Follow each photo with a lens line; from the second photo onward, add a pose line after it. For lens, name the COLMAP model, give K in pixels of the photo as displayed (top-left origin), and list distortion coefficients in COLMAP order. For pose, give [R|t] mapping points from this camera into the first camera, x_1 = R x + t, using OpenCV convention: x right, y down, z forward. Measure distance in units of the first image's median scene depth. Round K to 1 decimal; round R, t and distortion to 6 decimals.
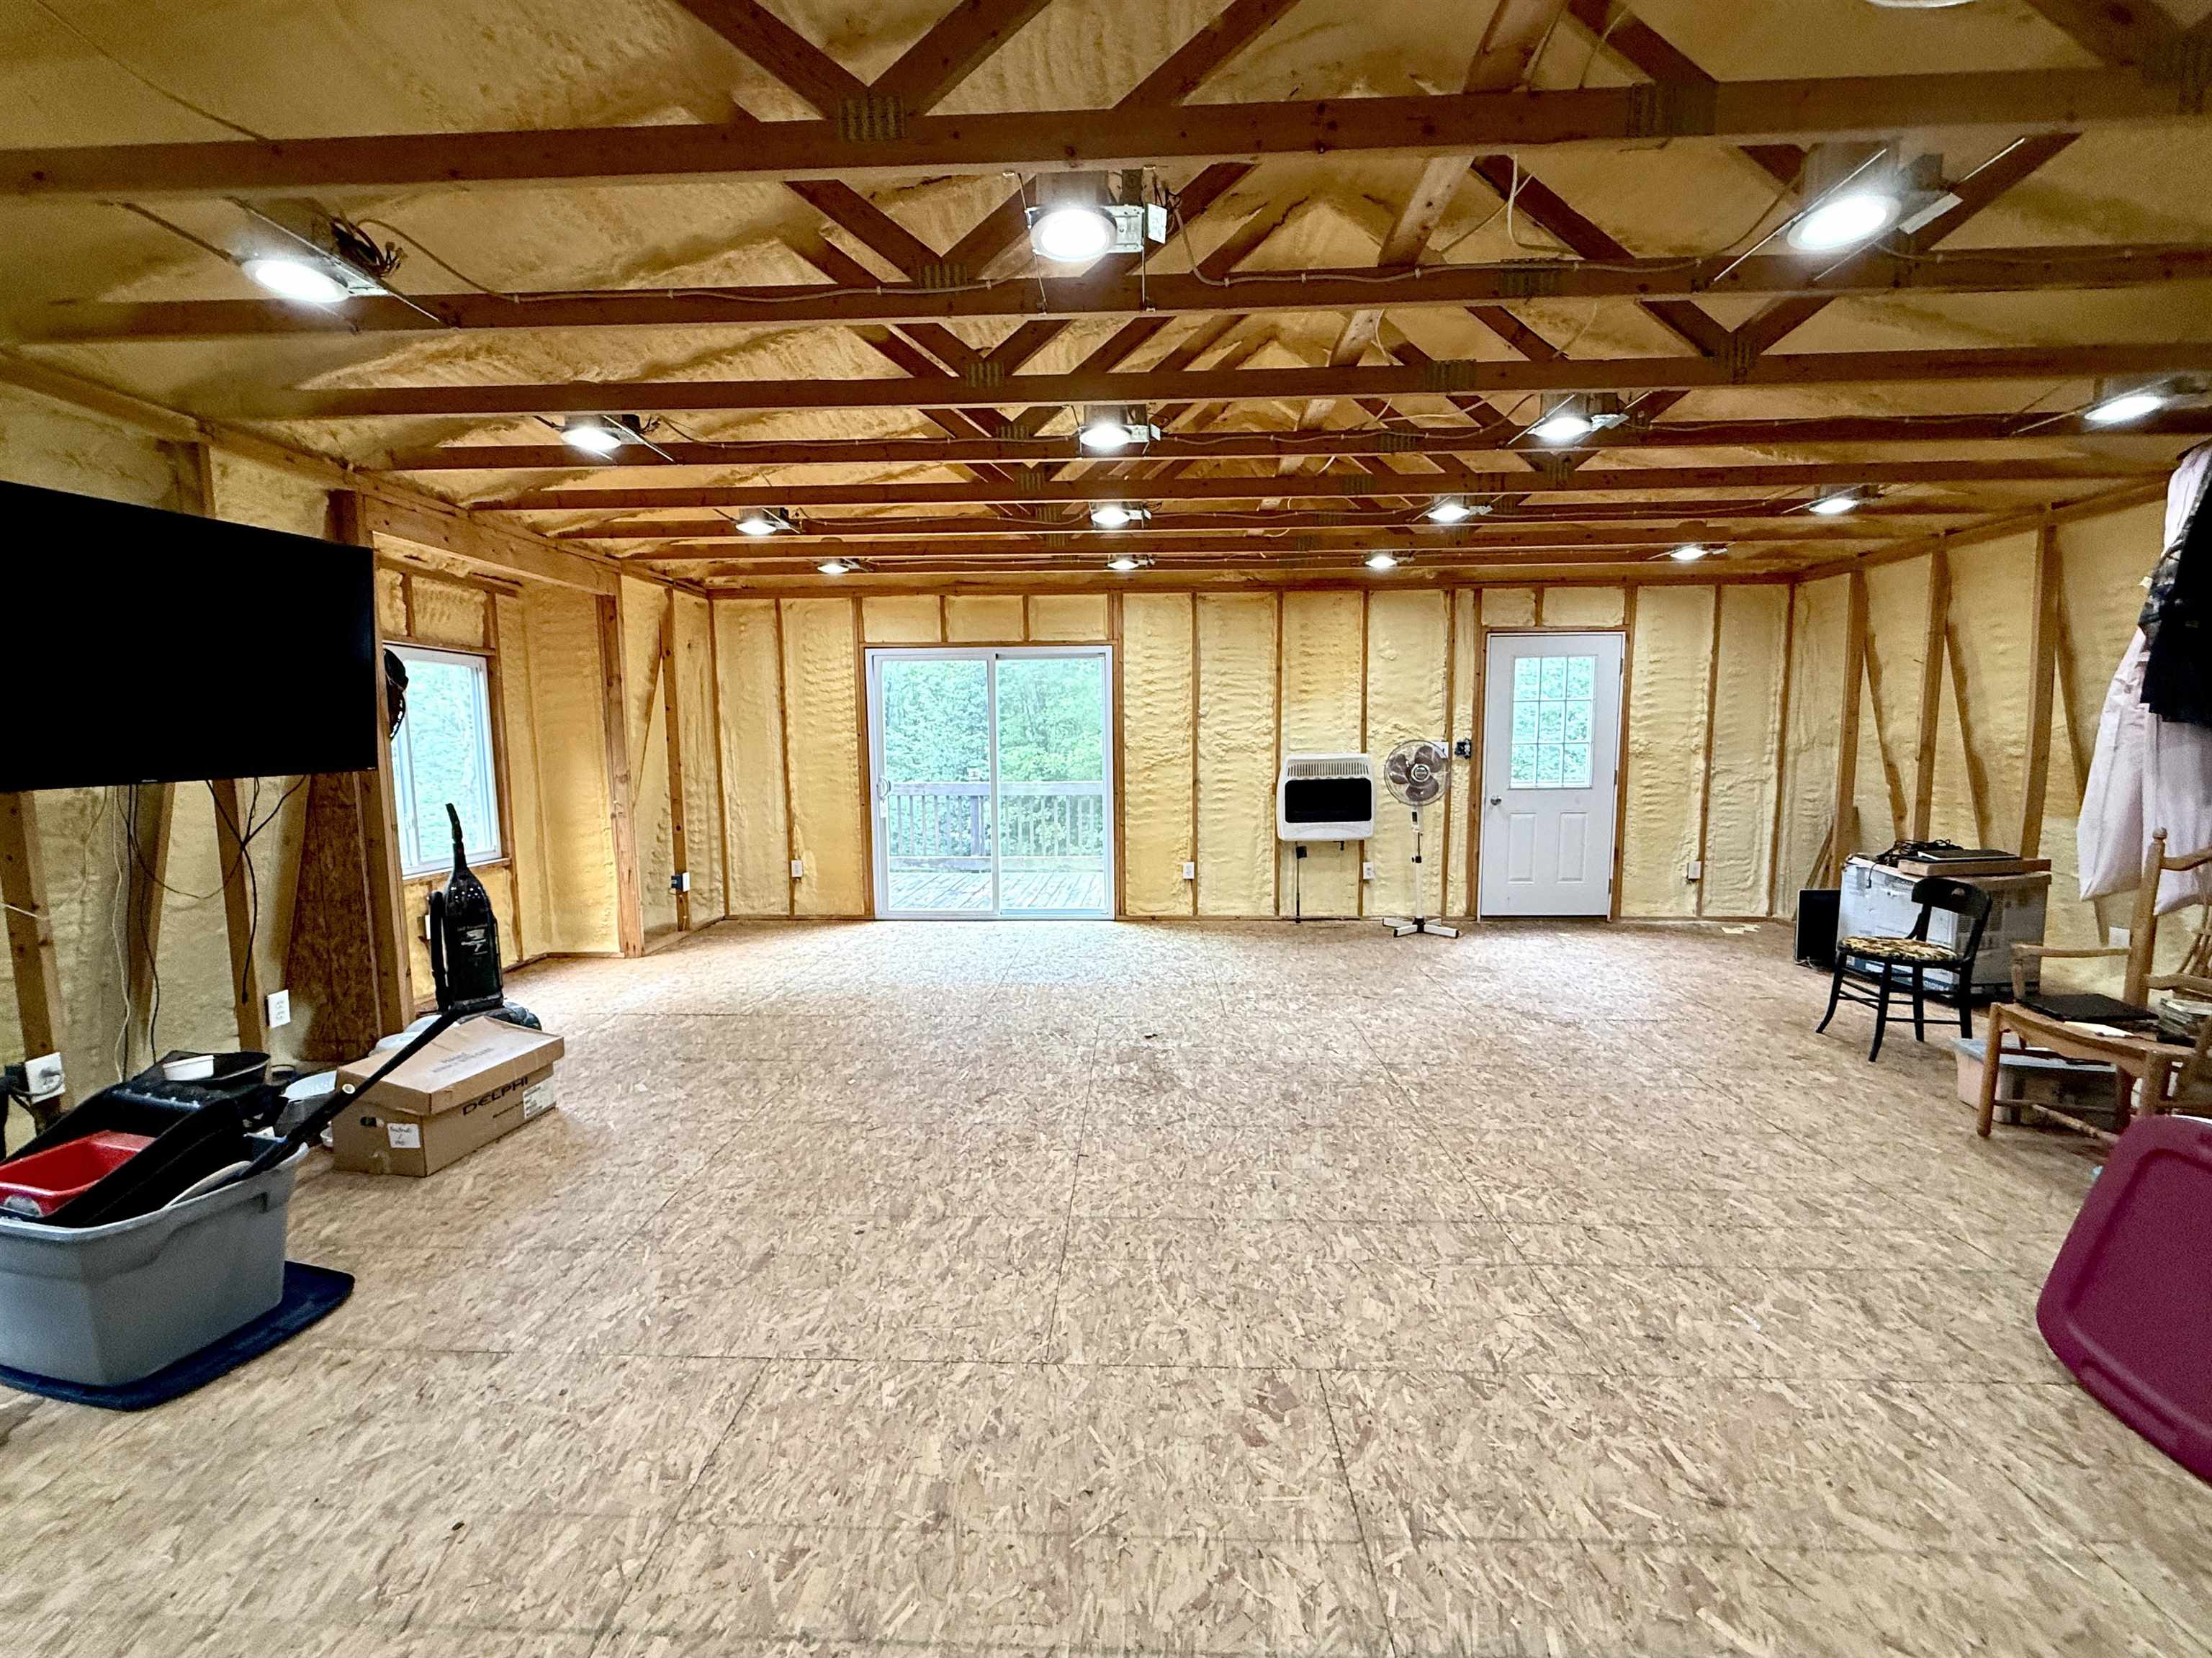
lens RADIAL K [[886.1, 0, 1103.0], [0, 886.1, 829.2], [0, 0, 1]] dist [0.001565, 0.000167]
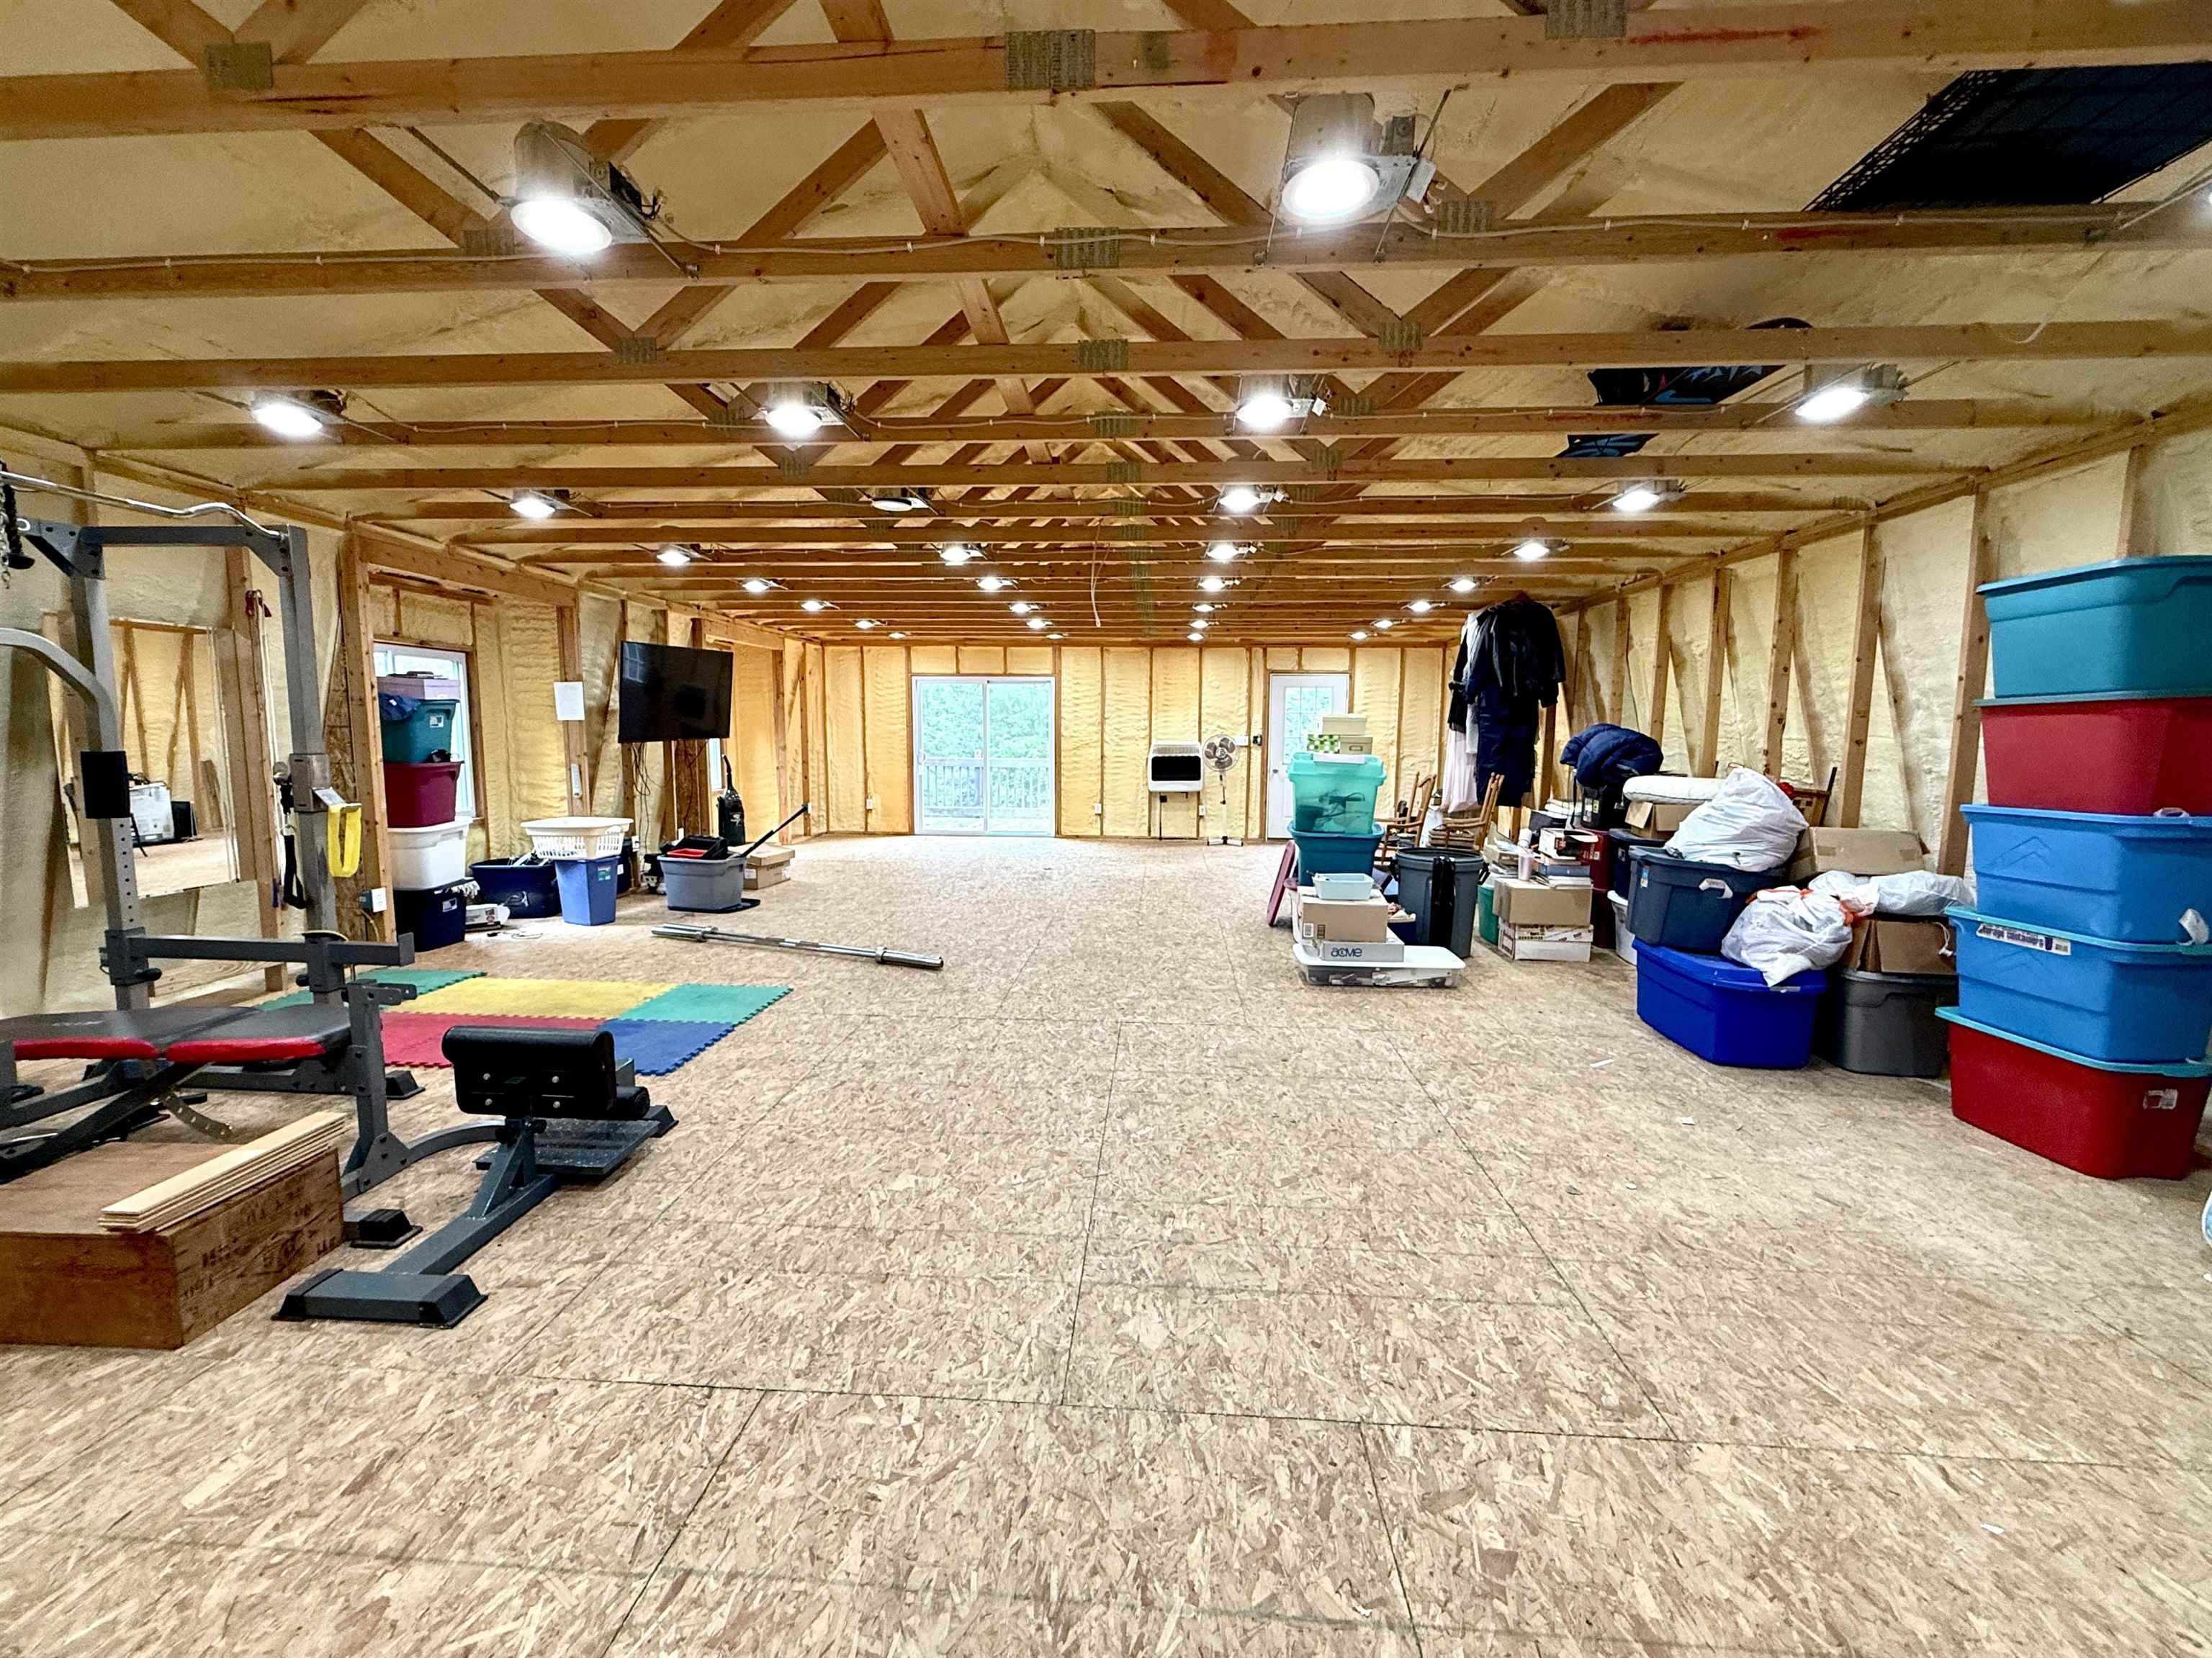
lens RADIAL K [[904.6, 0, 1106.0], [0, 904.6, 829.0], [0, 0, 1]] dist [0.000517, 0.000153]
pose [[0.999590, 0.018480, -0.021871, 0.154040], [-0.018335, 0.999809, 0.006817, 0.074944], [0.021993, -0.006414, 0.999738, -0.759191]]
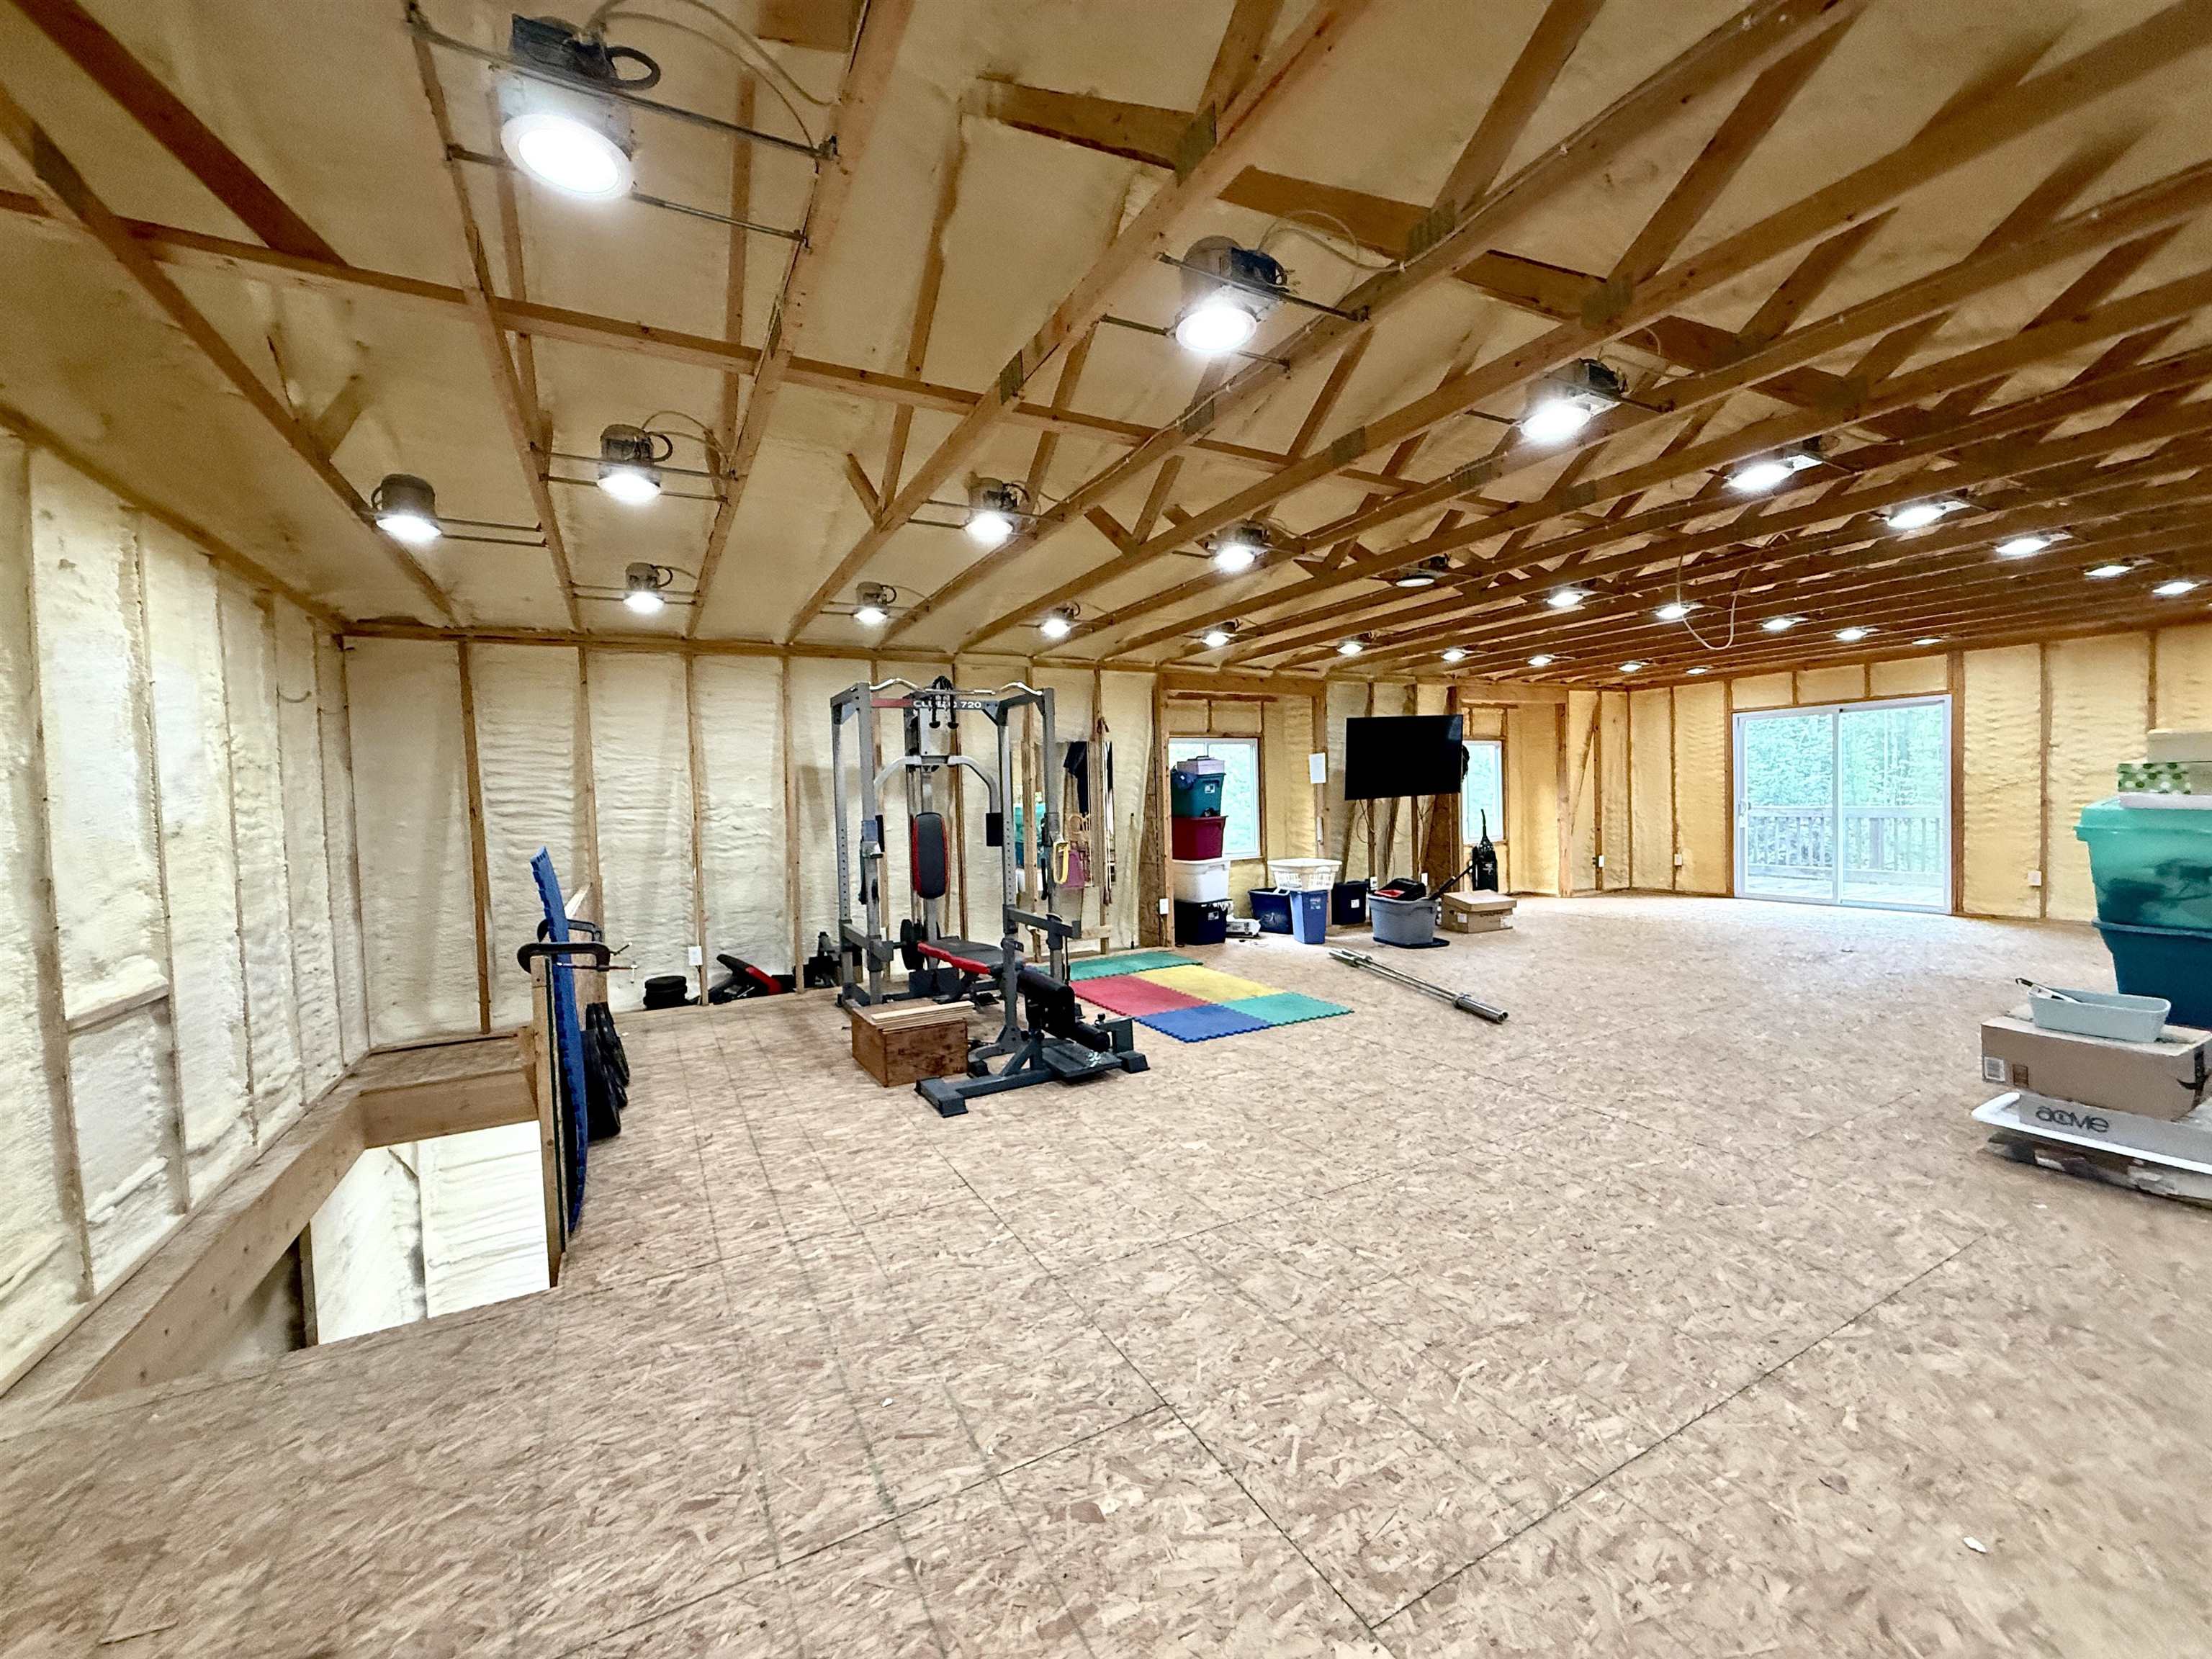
lens RADIAL K [[886.2, 0, 1103.0], [0, 886.2, 829.7], [0, 0, 1]] dist [0.001565, 0.000167]
pose [[0.507226, 0.024585, -0.861462, 0.488634], [-0.058850, 0.998248, -0.006162, 0.063151], [0.859801, 0.053822, 0.507785, -0.661542]]
